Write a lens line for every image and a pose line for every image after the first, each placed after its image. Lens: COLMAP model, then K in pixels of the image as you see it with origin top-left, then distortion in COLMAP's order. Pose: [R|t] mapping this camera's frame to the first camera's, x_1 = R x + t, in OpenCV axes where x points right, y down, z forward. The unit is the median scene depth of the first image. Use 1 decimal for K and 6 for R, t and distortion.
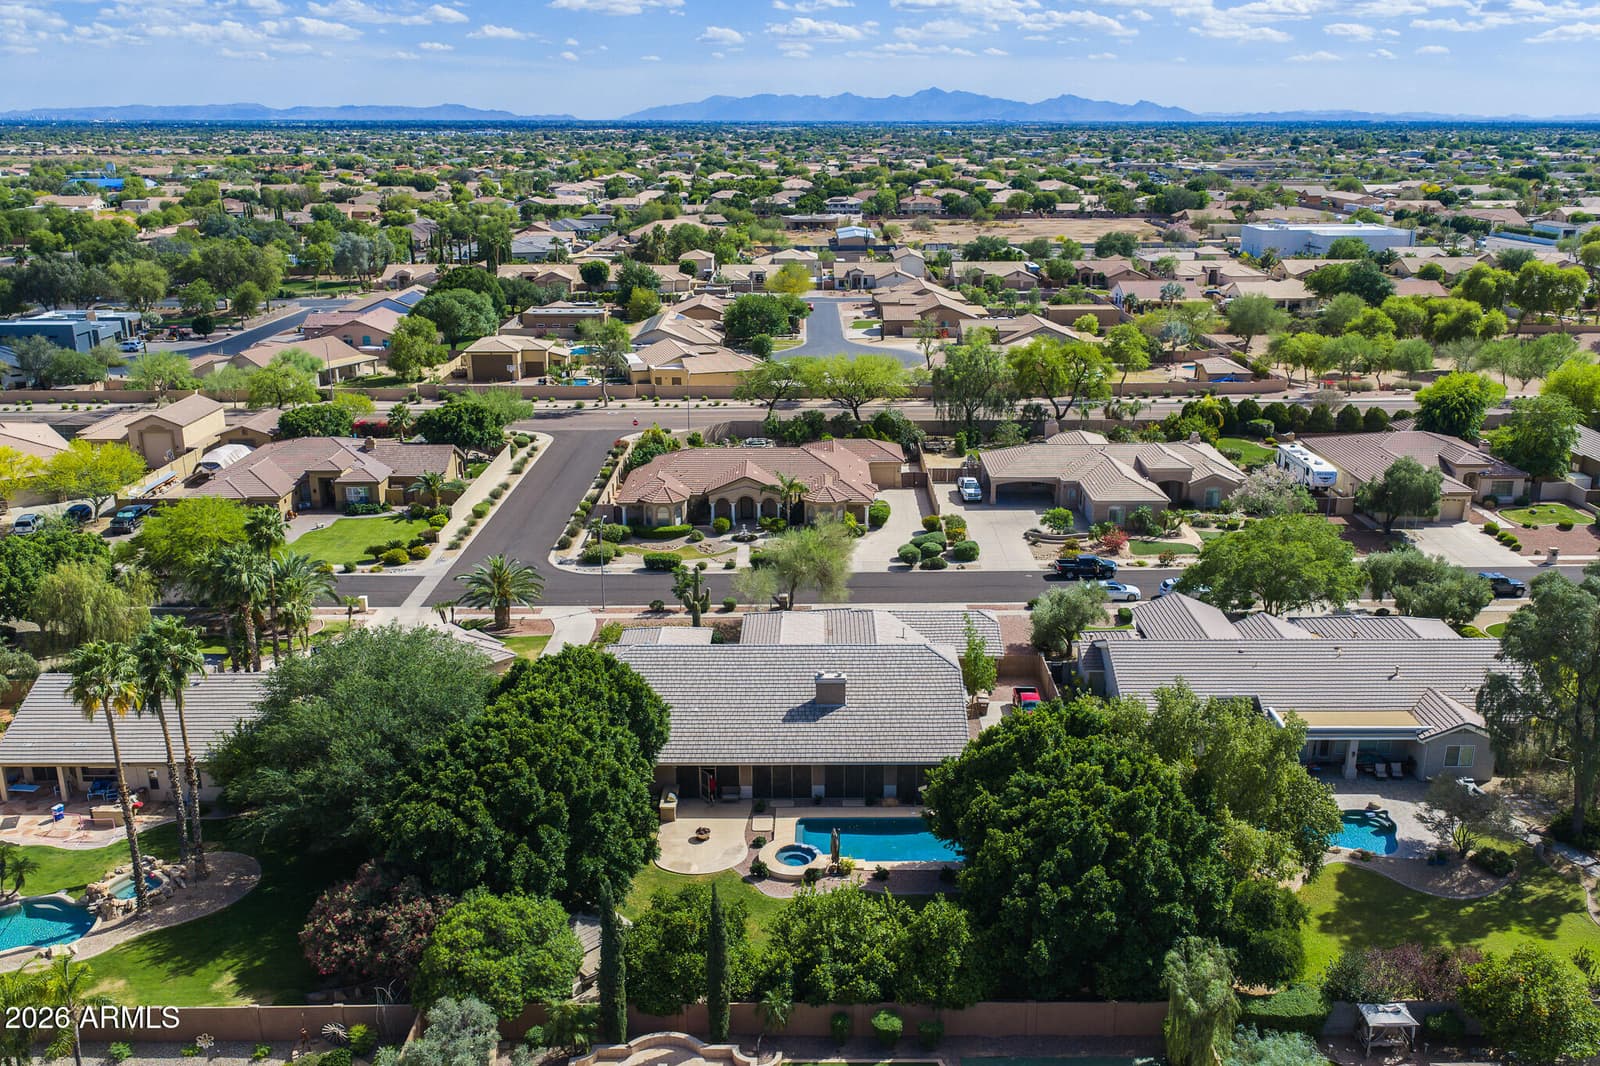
lens RADIAL K [[1363.1, 0, 825.7], [0, 1363.1, 532.0], [0, 0, 1]] dist [0.013413, -0.028743]
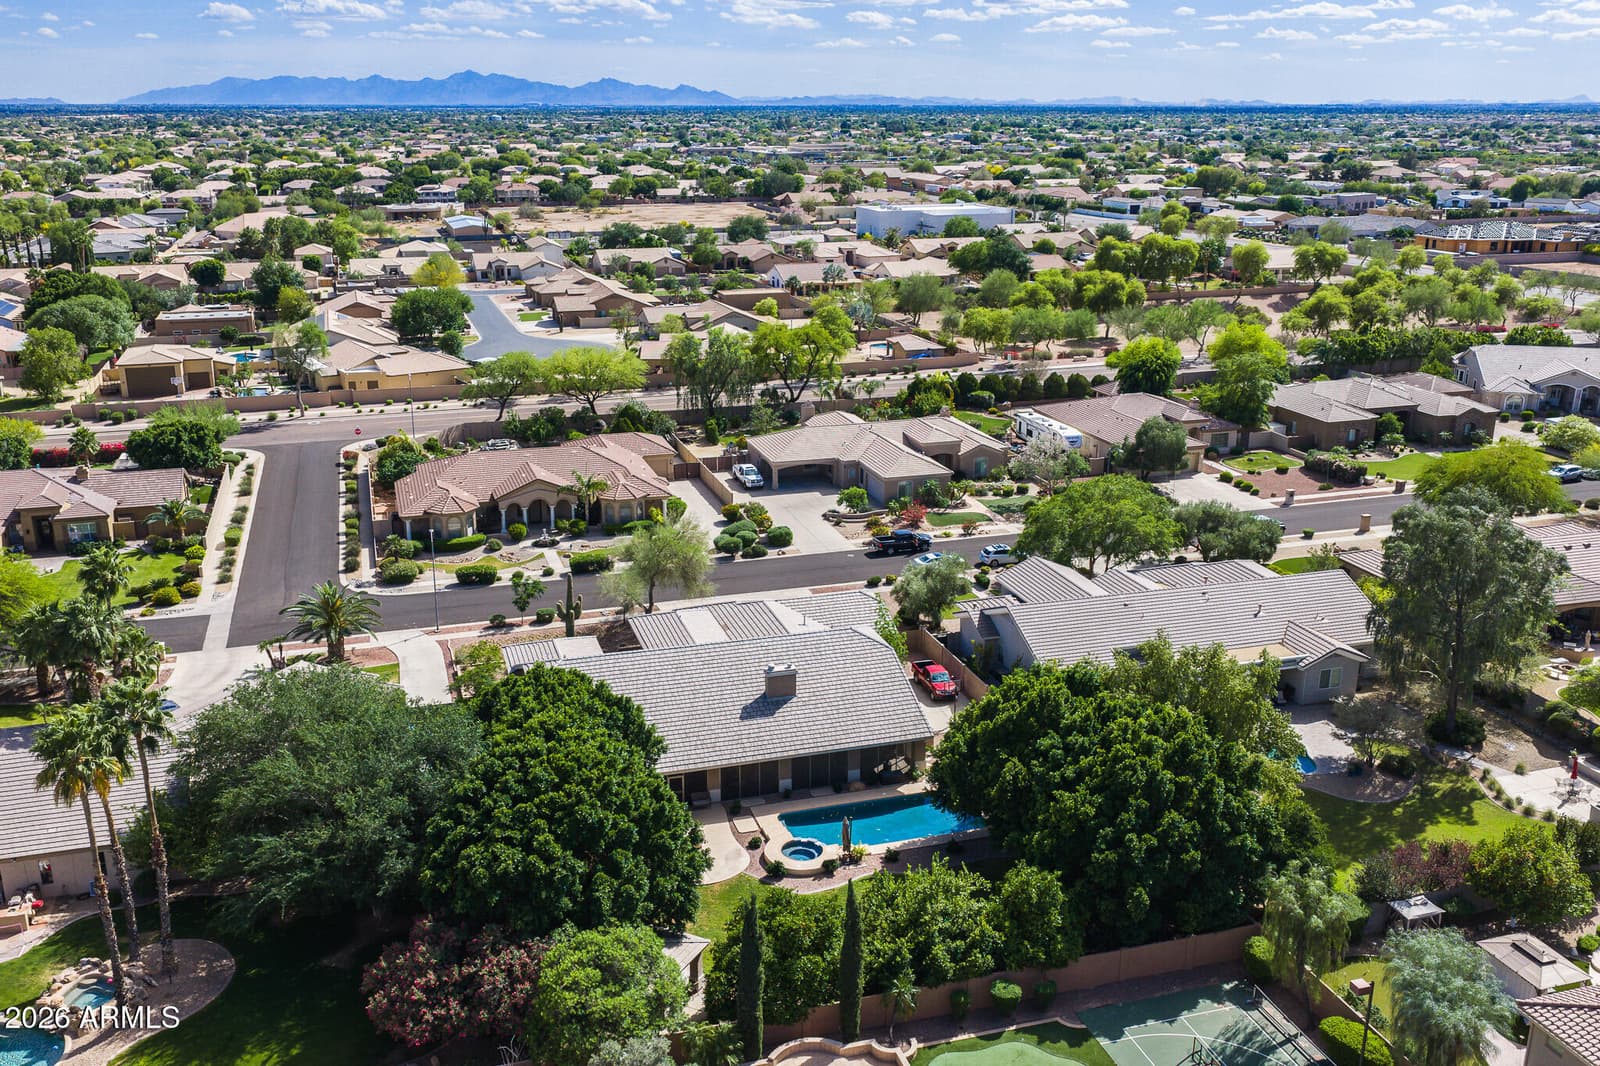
lens RADIAL K [[1390.6, 0, 791.5], [0, 1390.6, 529.5], [0, 0, 1]] dist [0.014450, -0.032399]
pose [[0.959532, -0.081956, 0.269409, -0.134579], [0.081043, 0.996605, 0.014531, -0.004446], [-0.269685, 0.007891, 0.962916, 0.014756]]
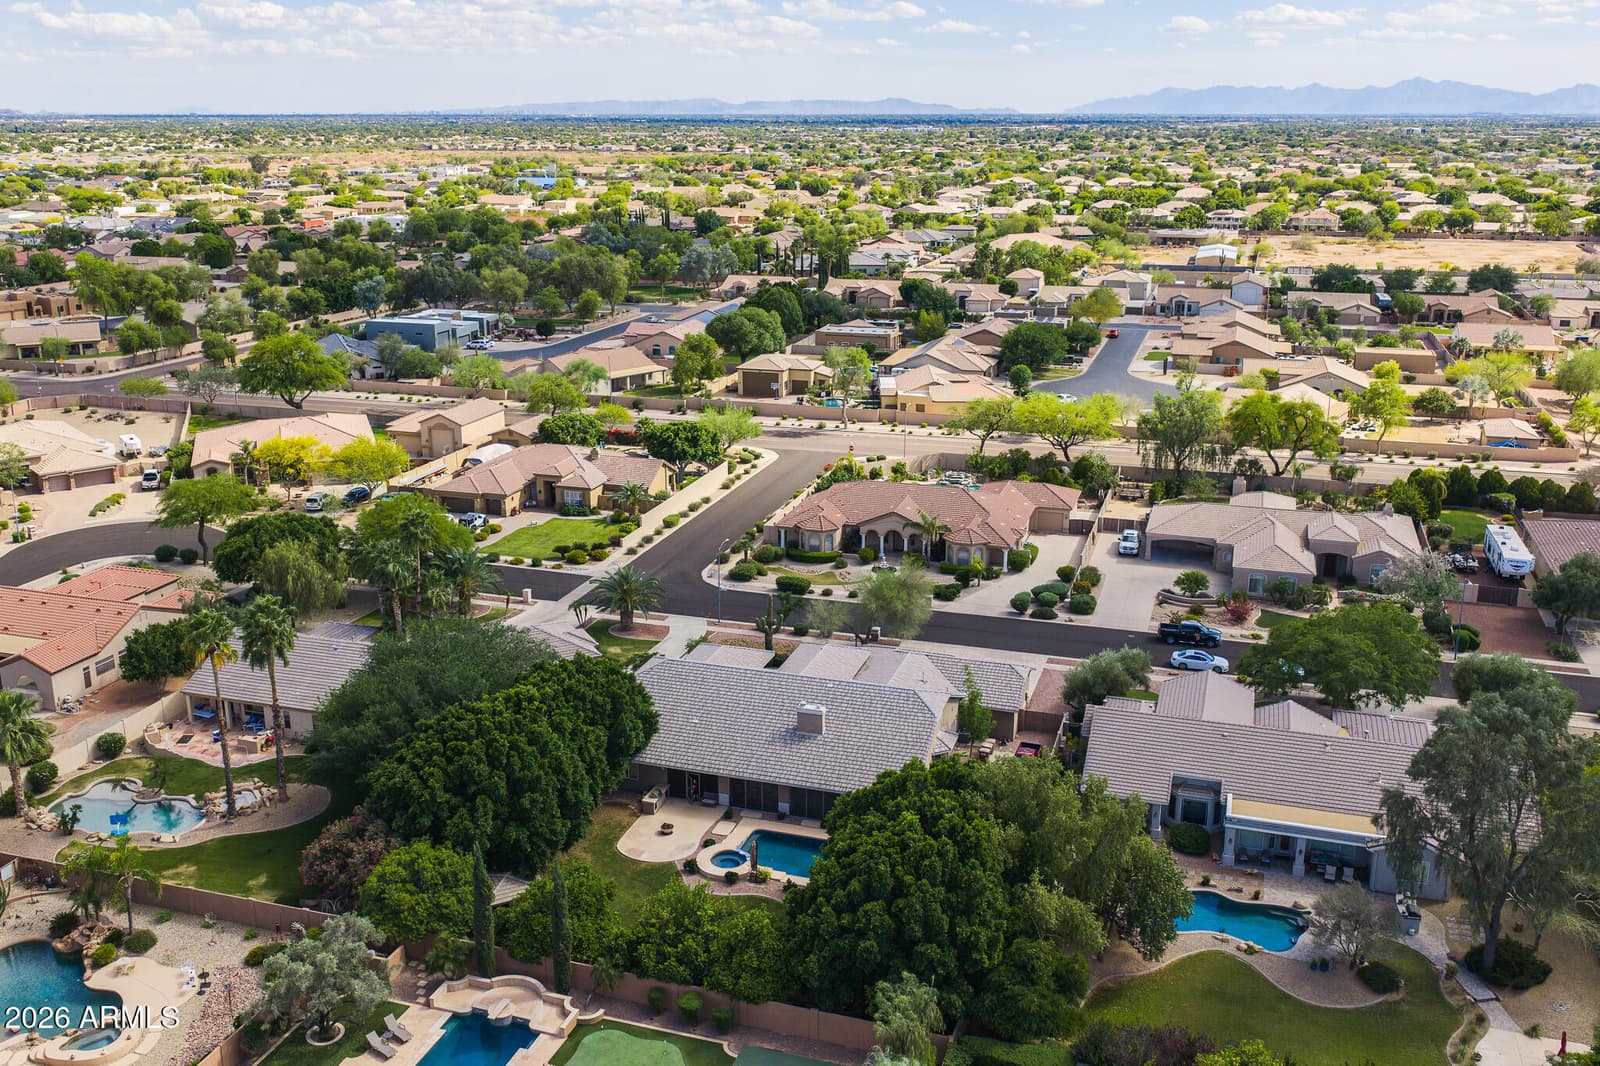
lens RADIAL K [[1390.6, 0, 791.5], [0, 1390.6, 529.5], [0, 0, 1]] dist [0.014450, -0.032399]
pose [[0.948768, 0.089994, -0.302886, 0.171498], [-0.091352, 0.995771, 0.009713, -0.026642], [0.302479, 0.018453, 0.952977, -0.052017]]
